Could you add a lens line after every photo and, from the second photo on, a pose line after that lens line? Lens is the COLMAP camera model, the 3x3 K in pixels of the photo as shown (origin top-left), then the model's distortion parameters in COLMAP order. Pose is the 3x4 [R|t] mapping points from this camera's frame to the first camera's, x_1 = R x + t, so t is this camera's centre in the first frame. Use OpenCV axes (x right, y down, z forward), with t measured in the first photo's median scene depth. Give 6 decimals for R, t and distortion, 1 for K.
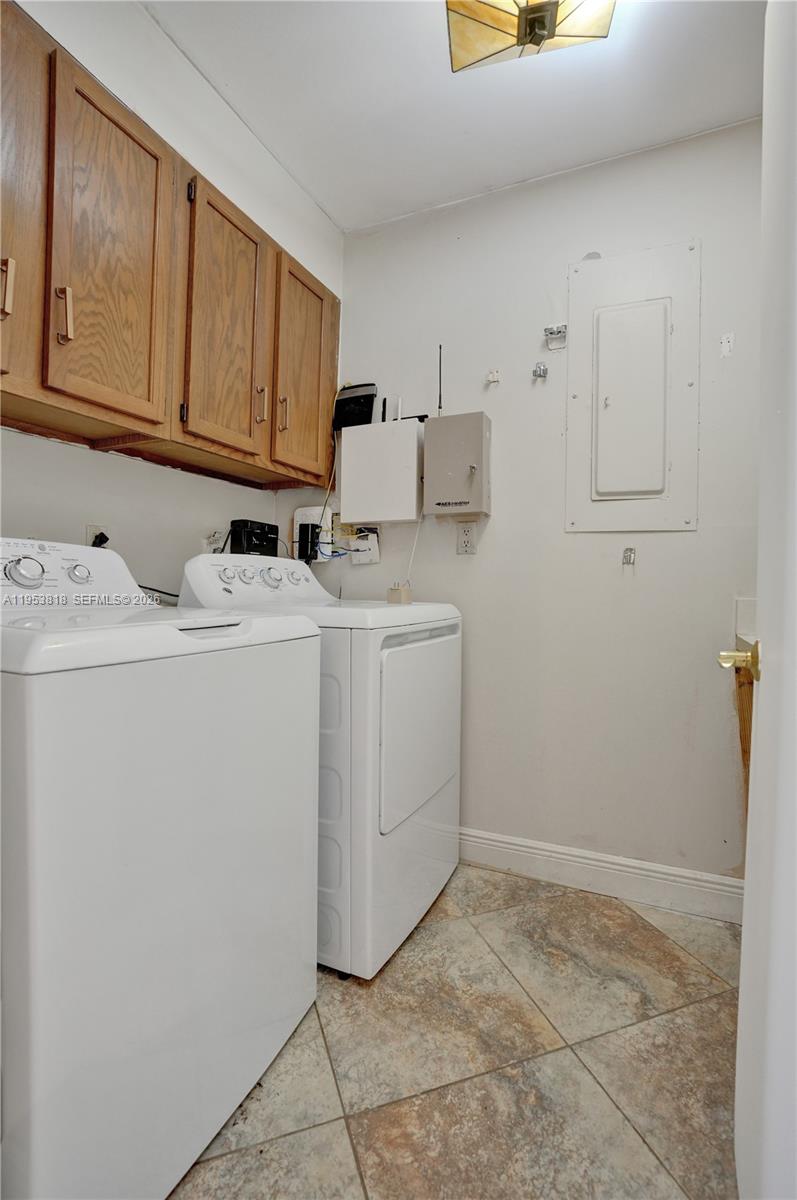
lens RADIAL K [[553.8, 0, 398.5], [0, 553.8, 600.0], [0, 0, 1]] dist [-0.074259, 0.029243]
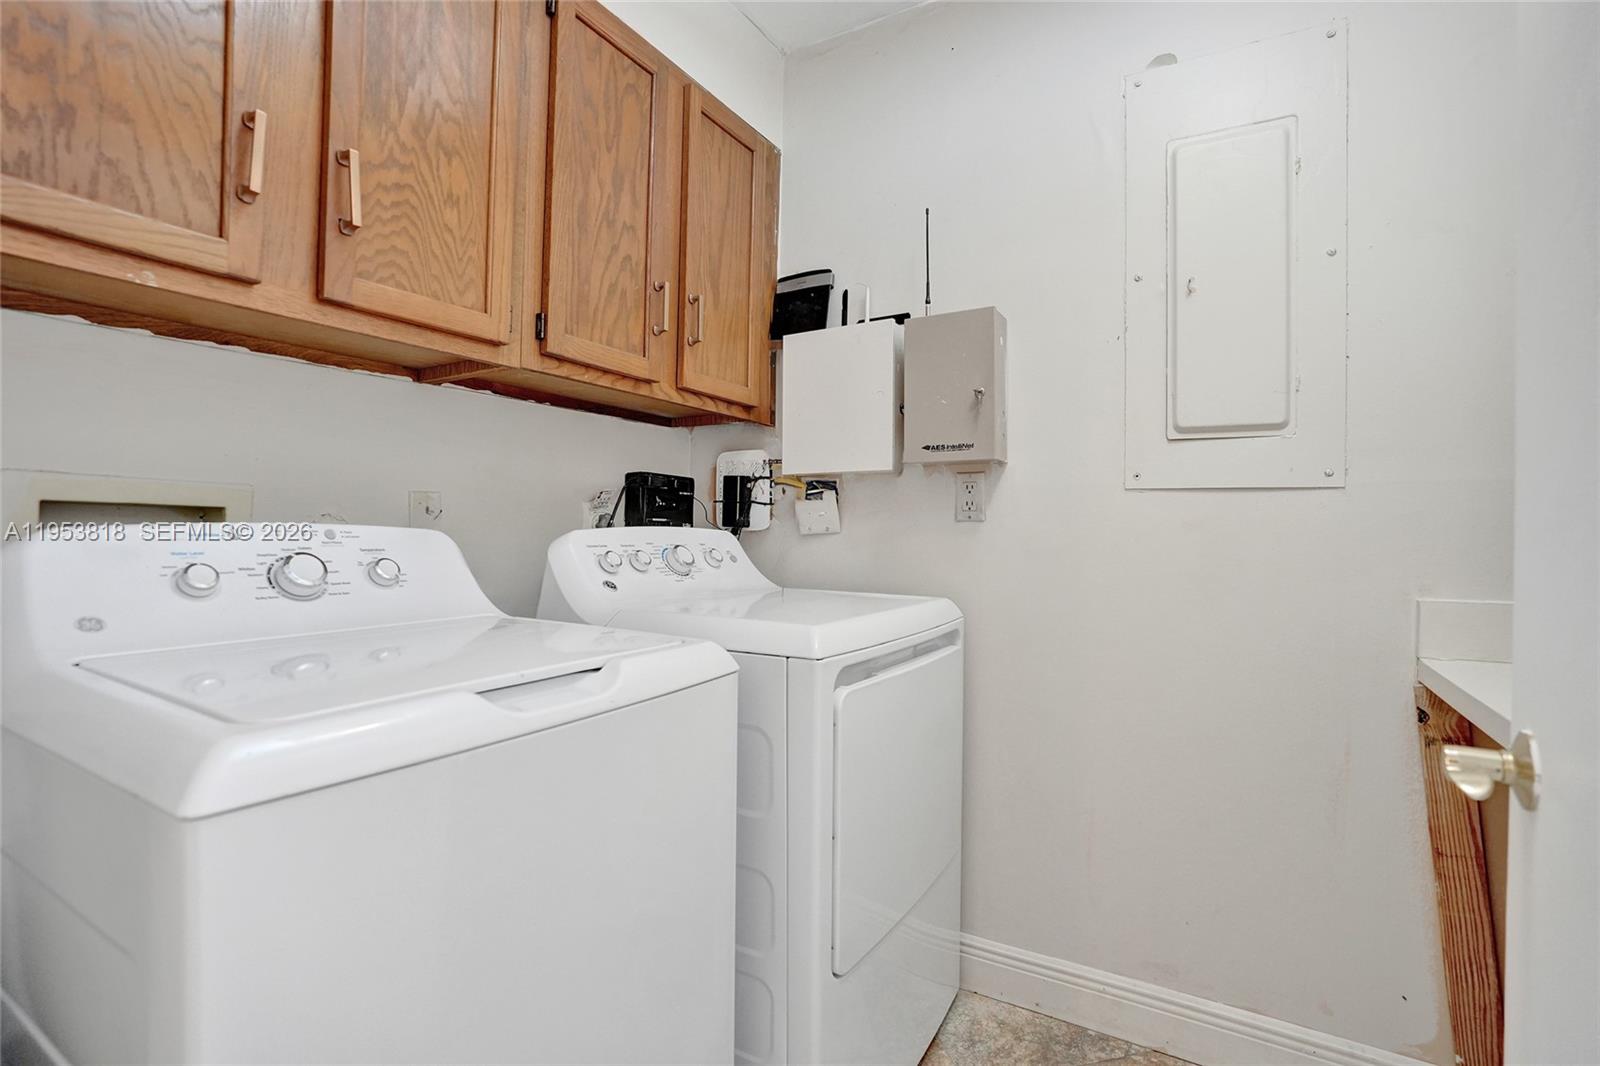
lens RADIAL K [[738.3, 0, 803.2], [0, 738.3, 533.8], [0, 0, 1]] dist [-0.074259, 0.029243]
pose [[0.994867, -0.005703, -0.101035, 0.014967], [0.003482, 0.999749, -0.022145, -0.056160], [0.101136, 0.021680, 0.994636, 0.120219]]
